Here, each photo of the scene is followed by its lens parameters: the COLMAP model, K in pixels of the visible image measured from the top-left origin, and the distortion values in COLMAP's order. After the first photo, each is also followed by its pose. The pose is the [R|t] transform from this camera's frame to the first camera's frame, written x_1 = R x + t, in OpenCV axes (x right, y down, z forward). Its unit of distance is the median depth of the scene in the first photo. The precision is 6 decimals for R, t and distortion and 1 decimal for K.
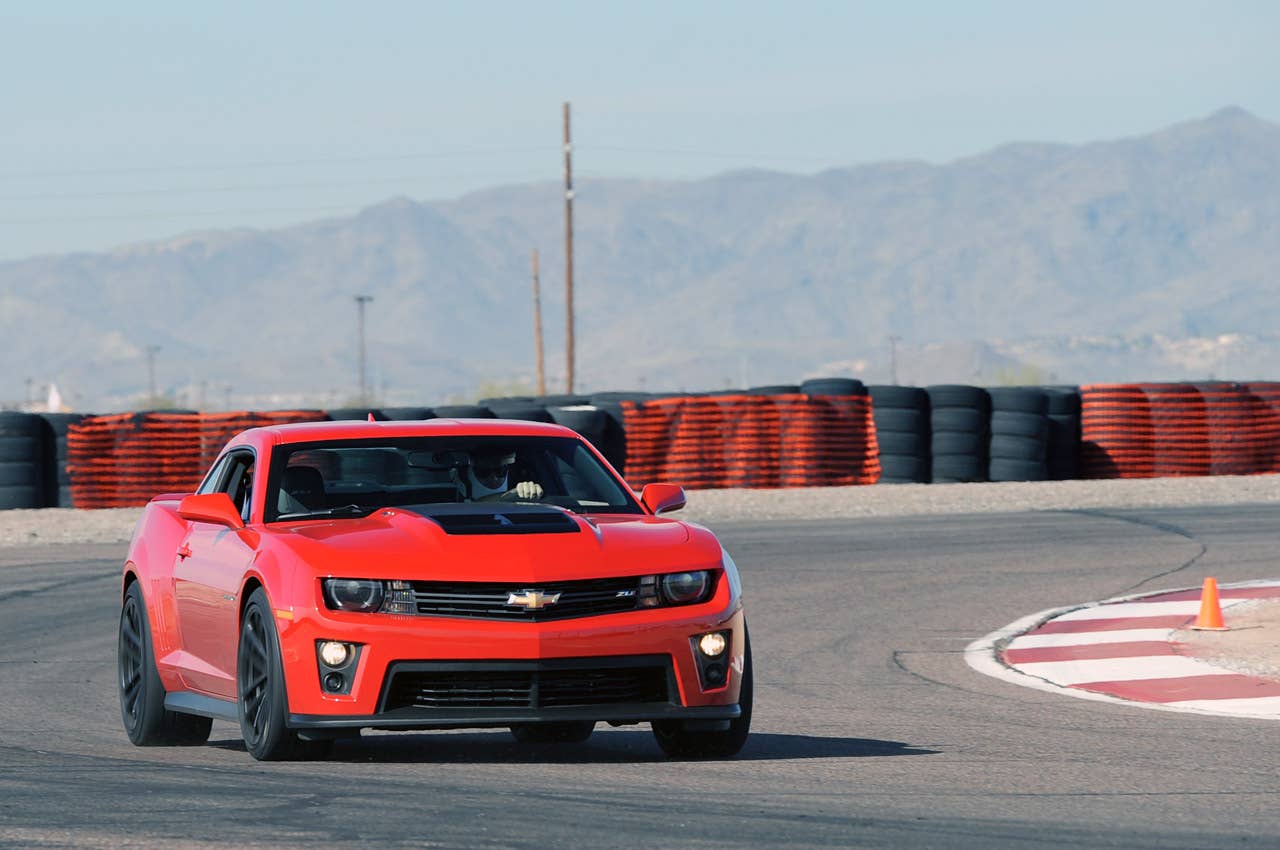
lens RADIAL K [[9595.0, 0, 640.0], [0, 9595.0, 425.0], [0, 0, 1]] dist [1.250910, -11.137939]
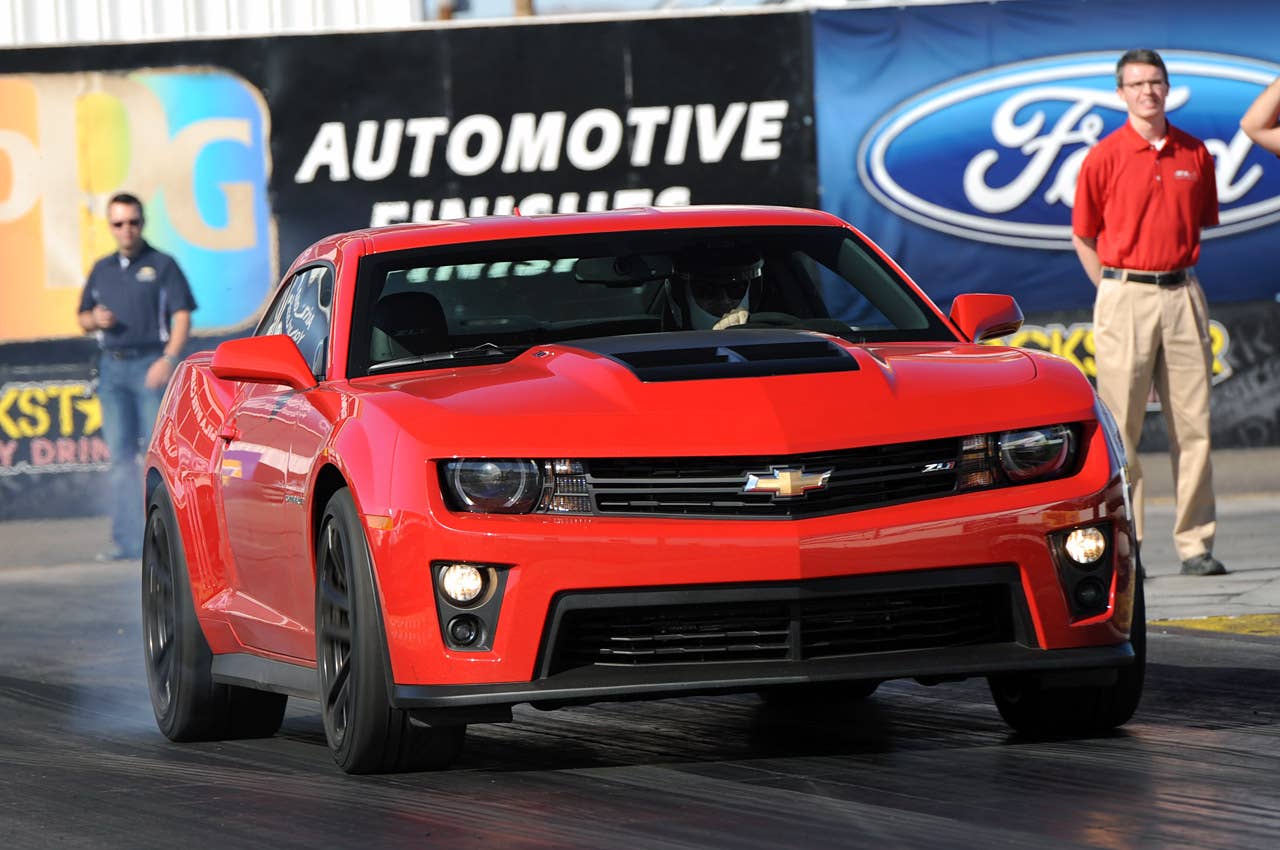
lens RADIAL K [[9595.0, 0, 640.0], [0, 9595.0, 425.0], [0, 0, 1]] dist [1.250910, -11.137939]
pose [[0.998993, -0.038870, -0.022411, -0.006604], [0.039030, 0.999215, 0.006736, 0.010058], [0.022132, -0.007604, 0.999726, 0.391289]]
